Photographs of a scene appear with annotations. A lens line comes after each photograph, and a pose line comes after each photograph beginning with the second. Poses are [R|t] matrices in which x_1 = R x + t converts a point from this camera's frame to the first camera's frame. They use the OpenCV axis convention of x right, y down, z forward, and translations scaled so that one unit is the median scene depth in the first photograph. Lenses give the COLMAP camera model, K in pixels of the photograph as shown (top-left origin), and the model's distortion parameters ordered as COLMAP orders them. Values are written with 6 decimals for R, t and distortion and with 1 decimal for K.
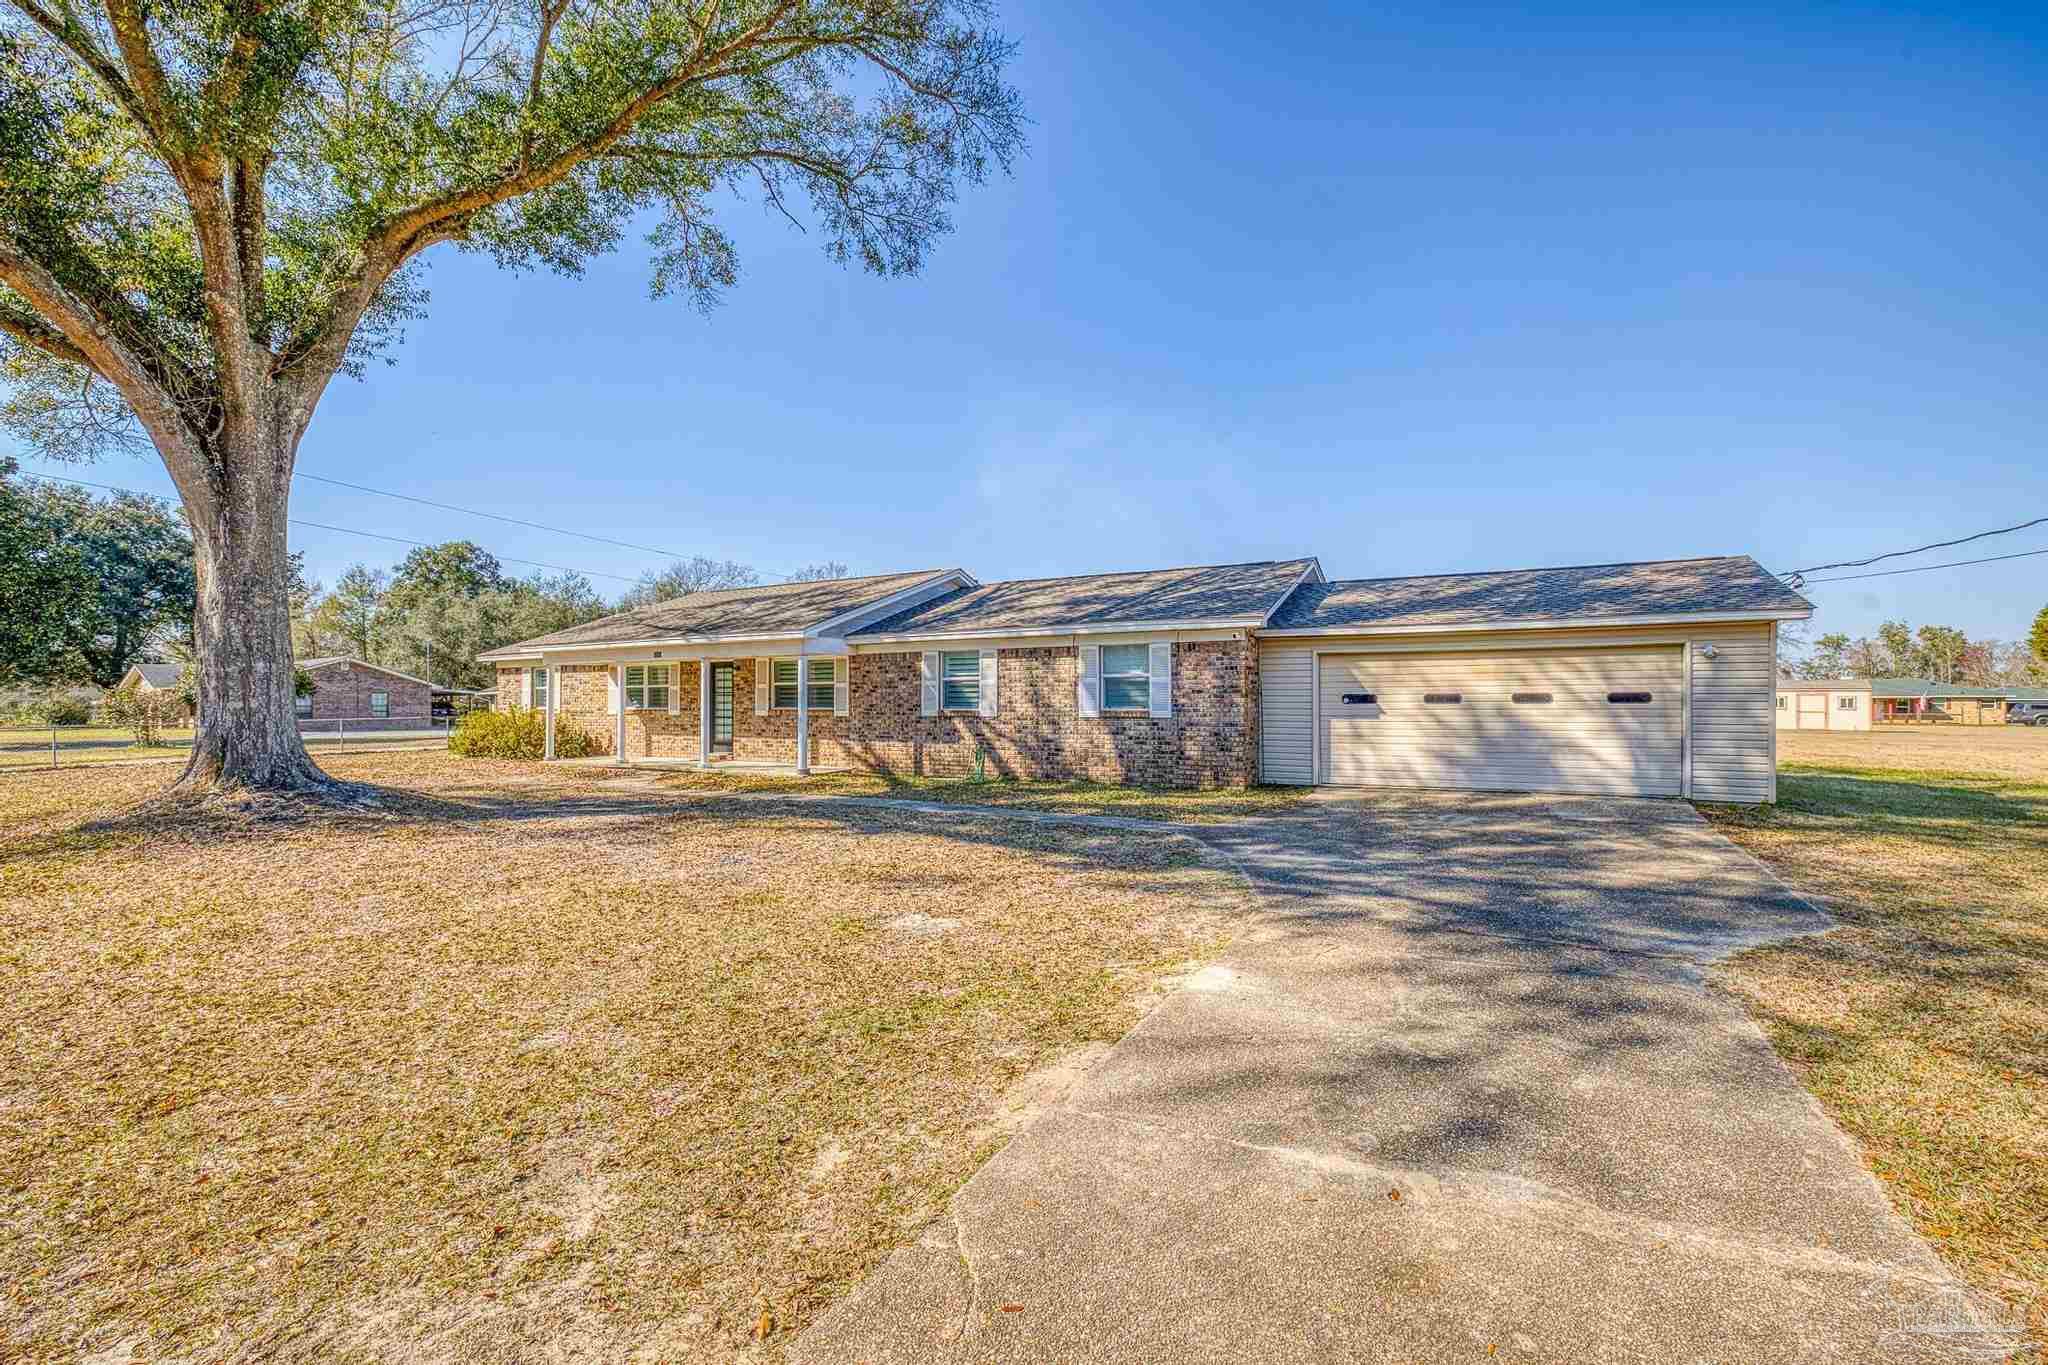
lens RADIAL K [[861.0, 0, 1034.4], [0, 861.0, 693.2], [0, 0, 1]] dist [-0.009879, 0.004155]
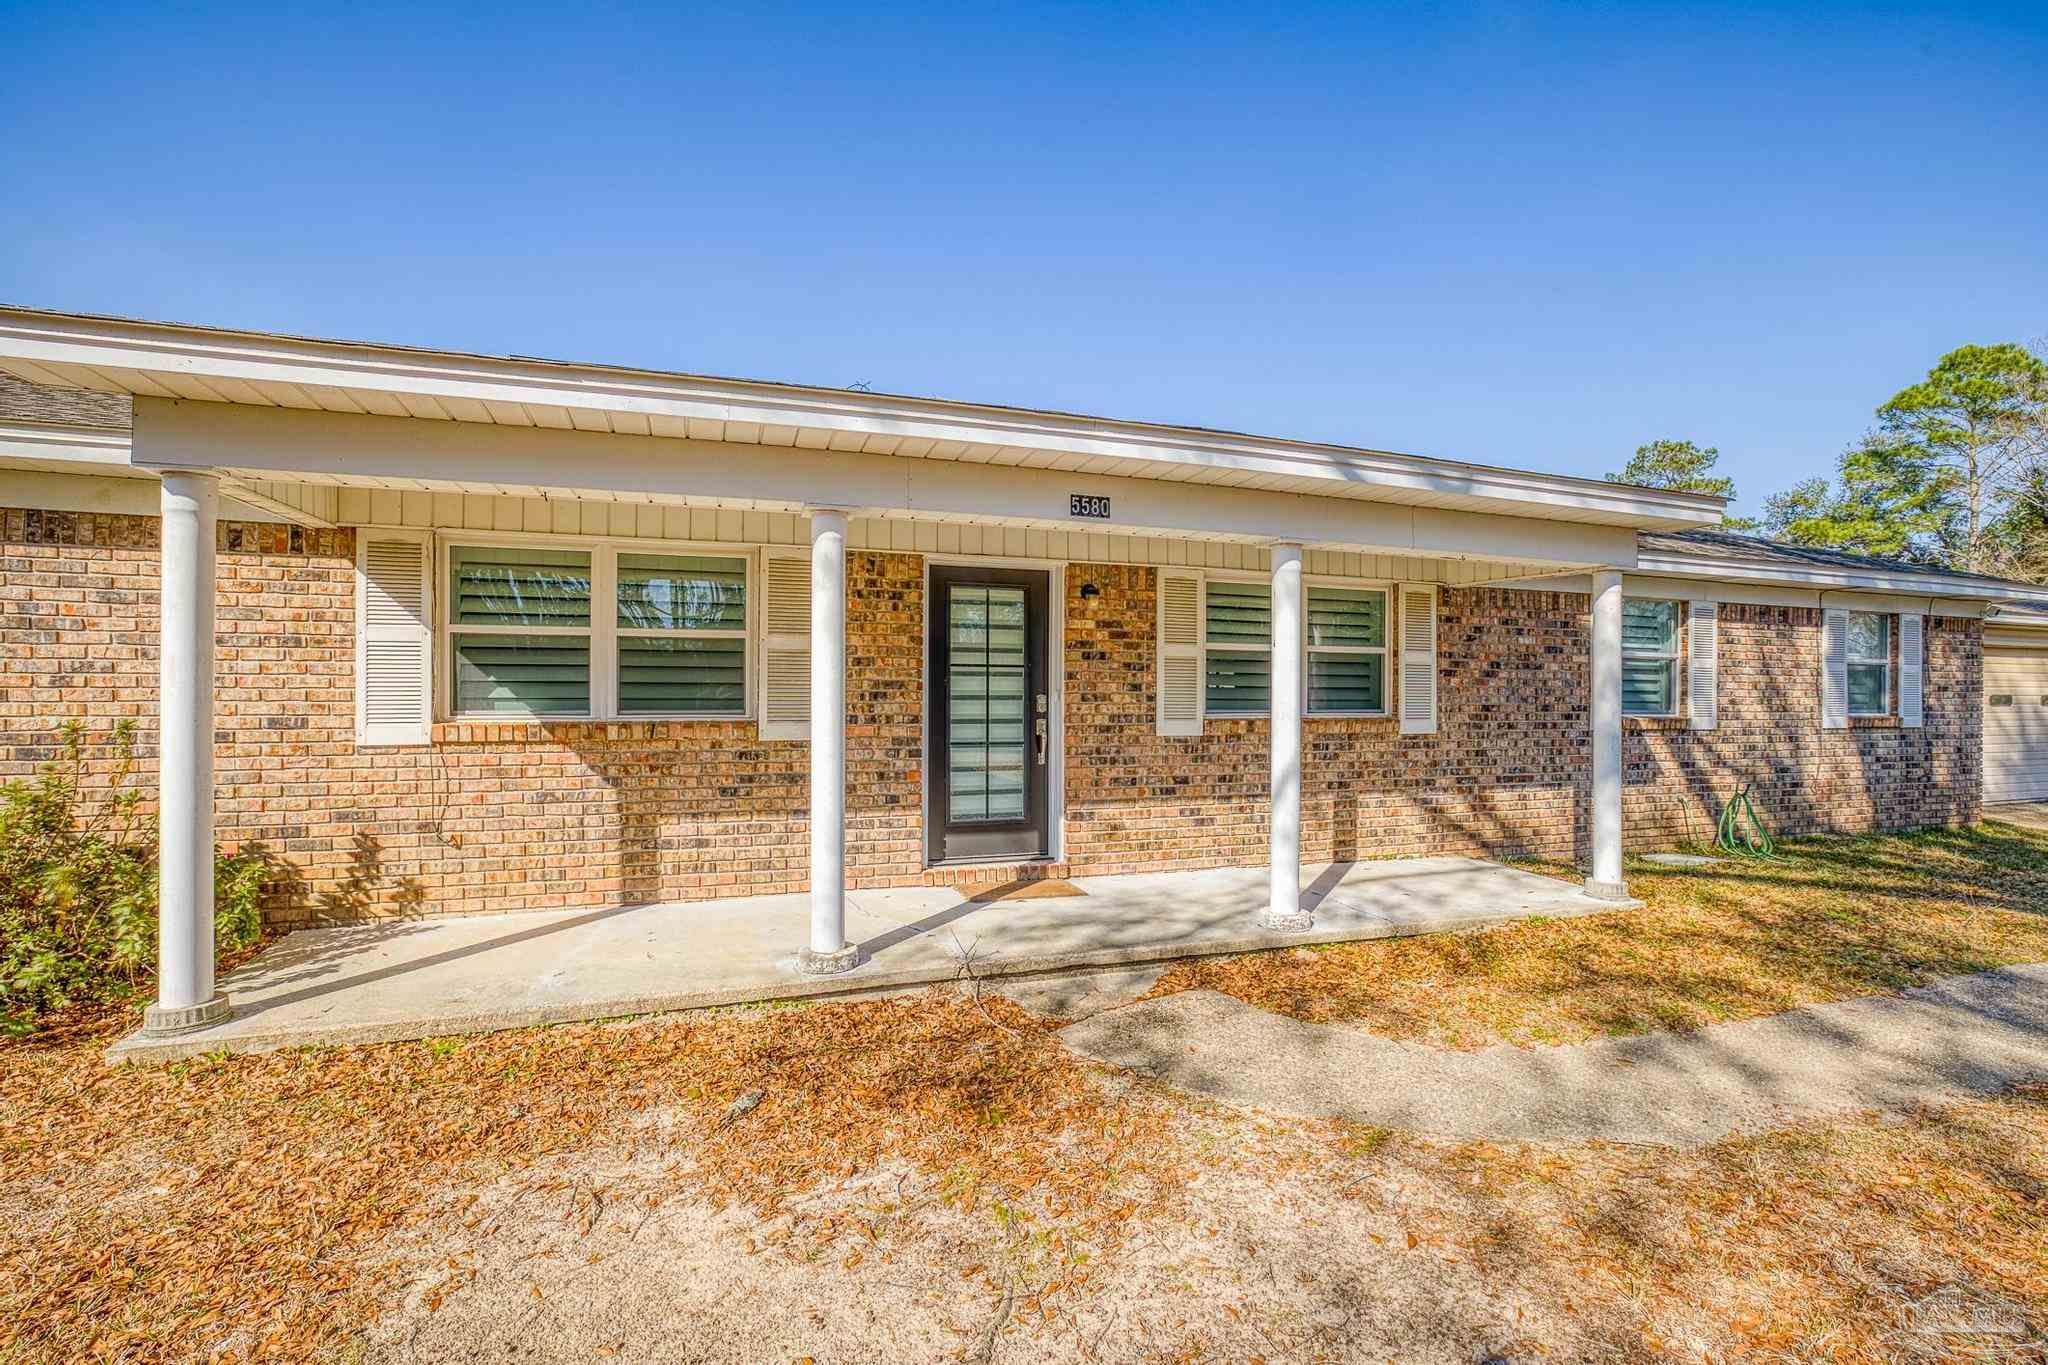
lens RADIAL K [[861.0, 0, 1027.7], [0, 861.0, 680.4], [0, 0, 1]] dist [-0.009879, 0.004155]
pose [[0.682287, 0.018229, 0.730857, -0.716563], [-0.014790, 0.999829, -0.011130, 0.009605], [-0.730935, -0.003215, 0.682440, 0.943465]]
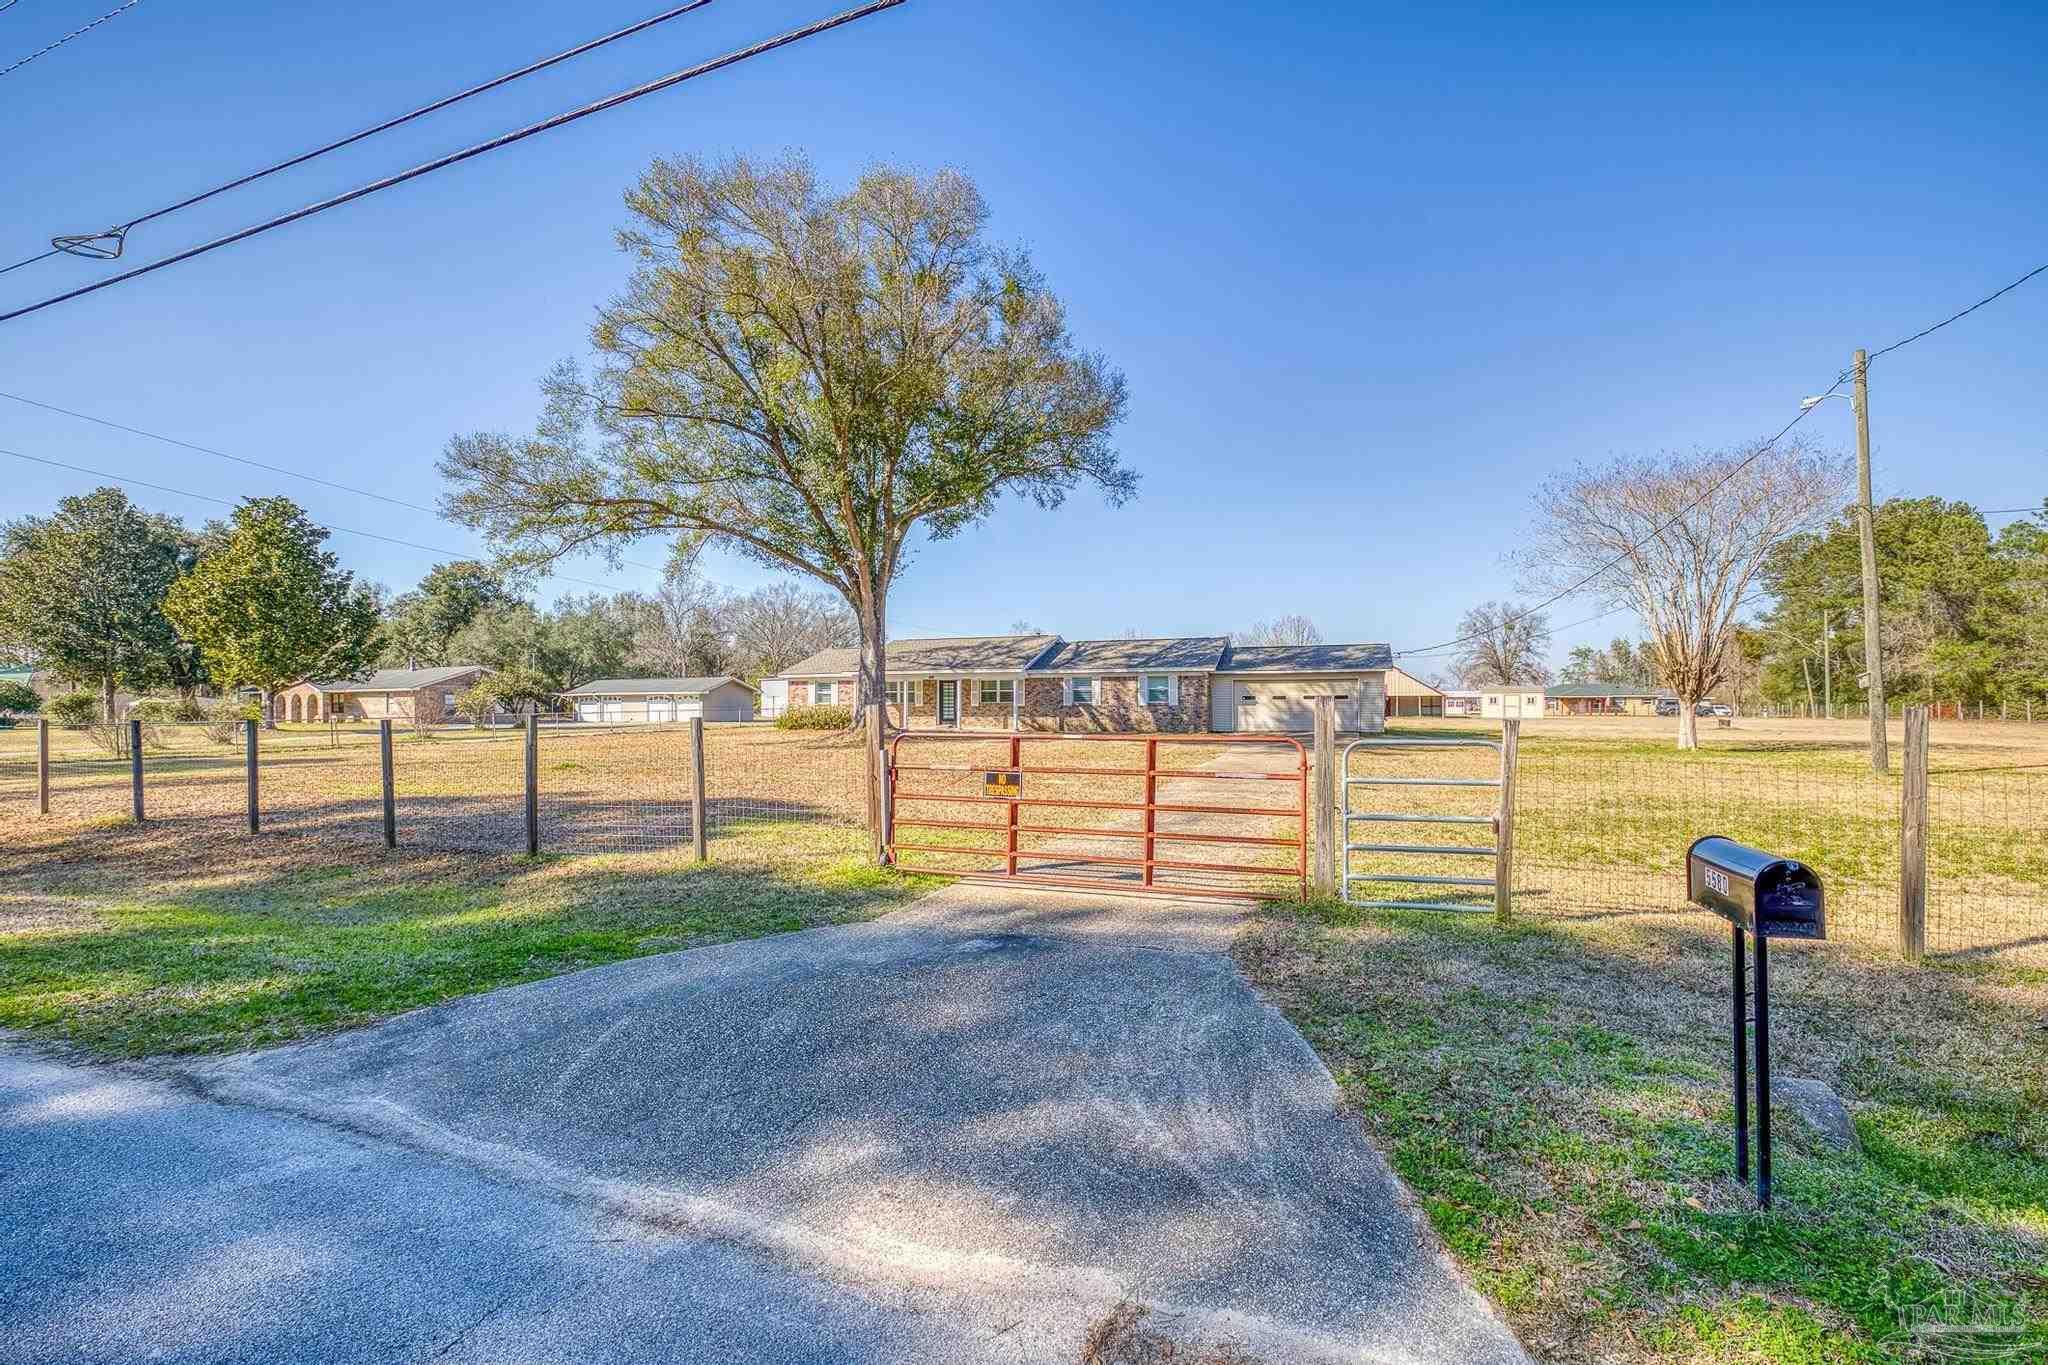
lens RADIAL K [[861.0, 0, 1045.2], [0, 861.0, 688.3], [0, 0, 1]] dist [-0.009879, 0.004155]
pose [[0.987712, 0.000823, 0.156283, -0.555832], [-0.000079, 0.999989, -0.004769, -0.008925], [-0.156285, 0.004698, 0.987701, -1.292544]]
